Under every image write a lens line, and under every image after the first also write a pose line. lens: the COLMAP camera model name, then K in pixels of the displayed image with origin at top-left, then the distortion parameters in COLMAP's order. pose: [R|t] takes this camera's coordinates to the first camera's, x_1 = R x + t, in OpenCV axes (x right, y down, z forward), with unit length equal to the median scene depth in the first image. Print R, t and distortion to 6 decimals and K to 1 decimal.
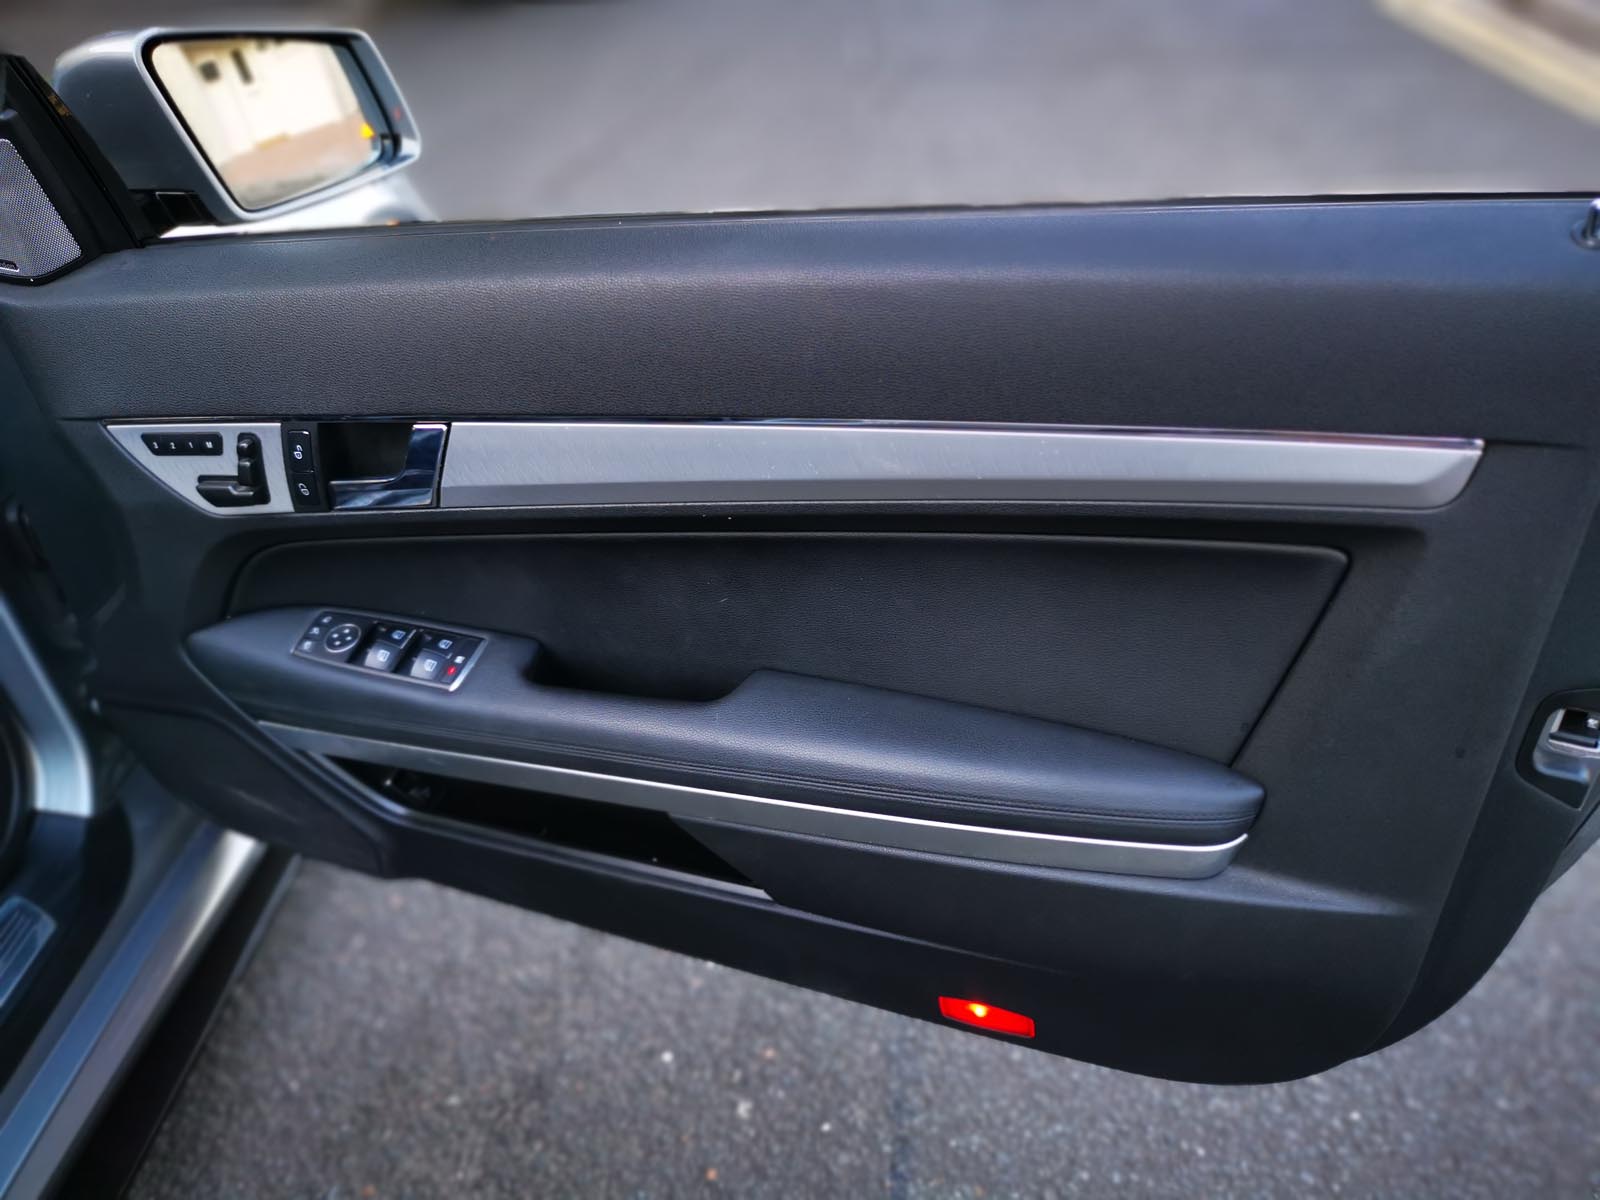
lens RADIAL K [[1240.4, 0, 805.3], [0, 1240.4, 590.4], [0, 0, 1]] dist [0.035632, -0.031212]
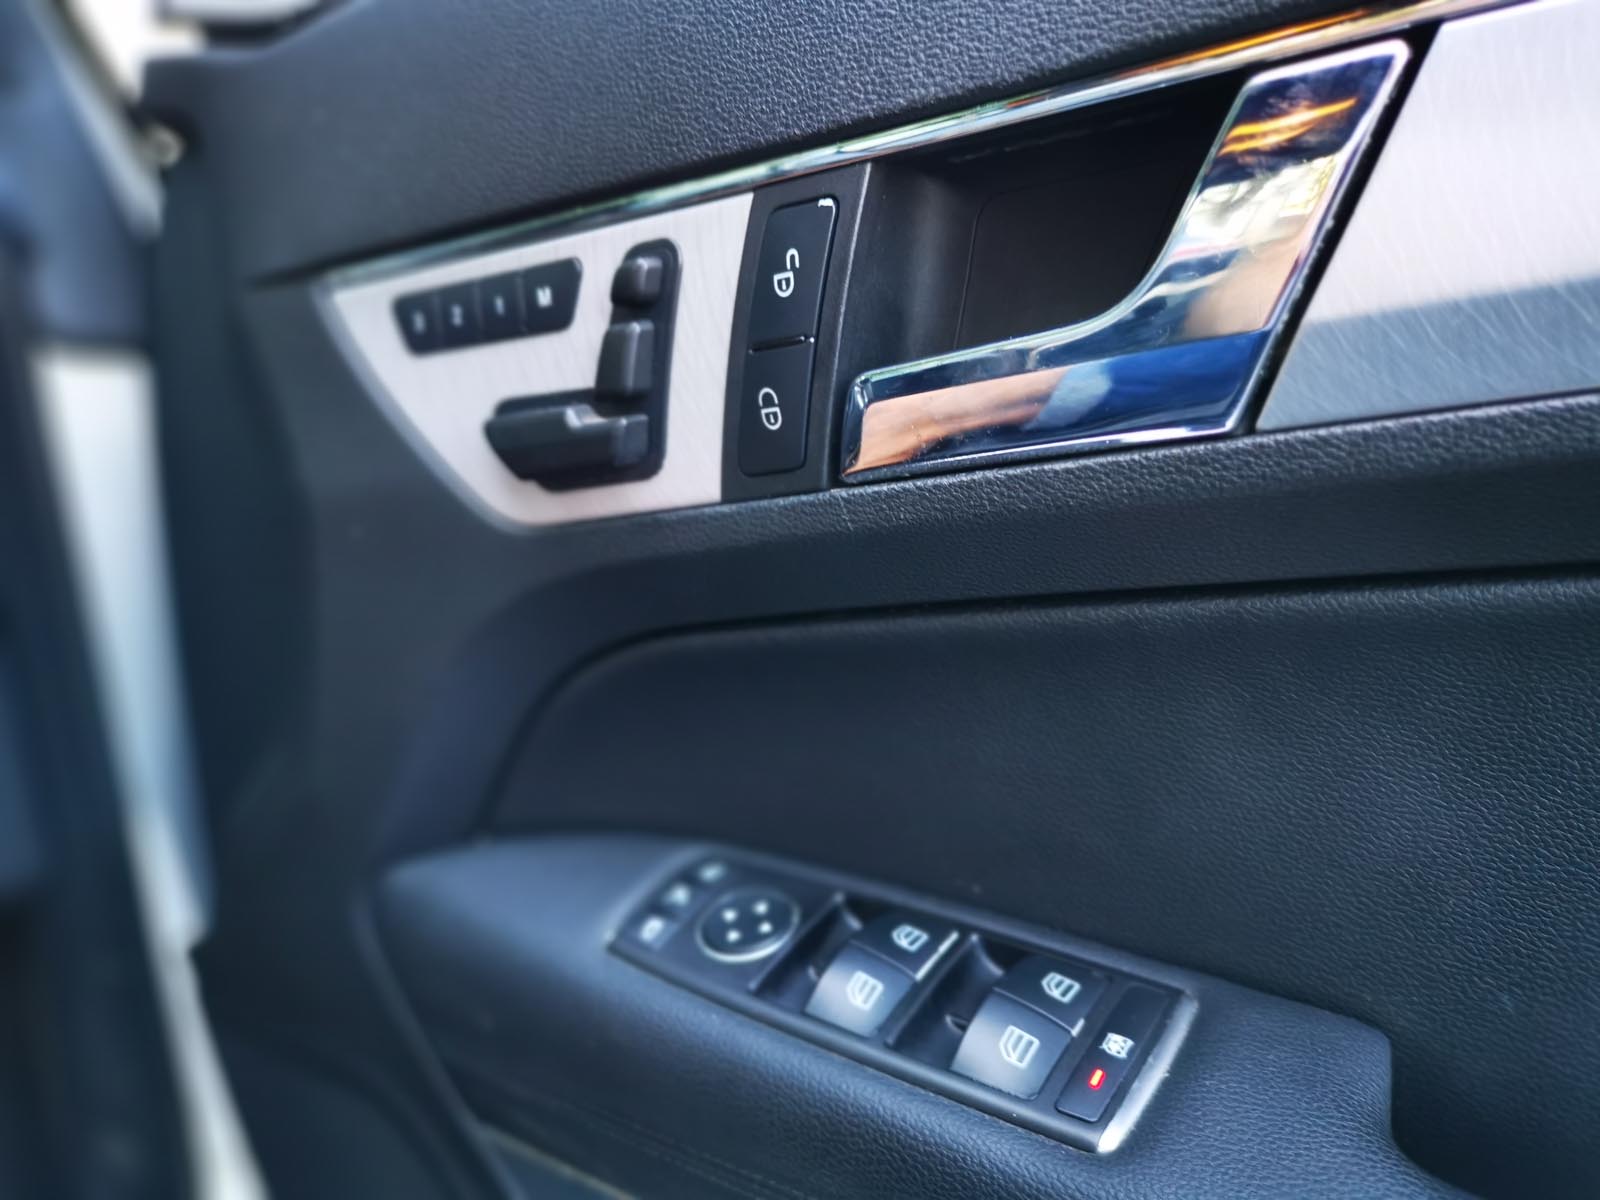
lens RADIAL K [[1240.4, 0, 805.3], [0, 1240.4, 590.4], [0, 0, 1]] dist [0.035632, -0.031212]
pose [[0.962607, 0.089782, -0.255590, -0.283491], [-0.172577, 0.930494, -0.323107, 0.063706], [0.208815, 0.355134, 0.911195, 0.668642]]
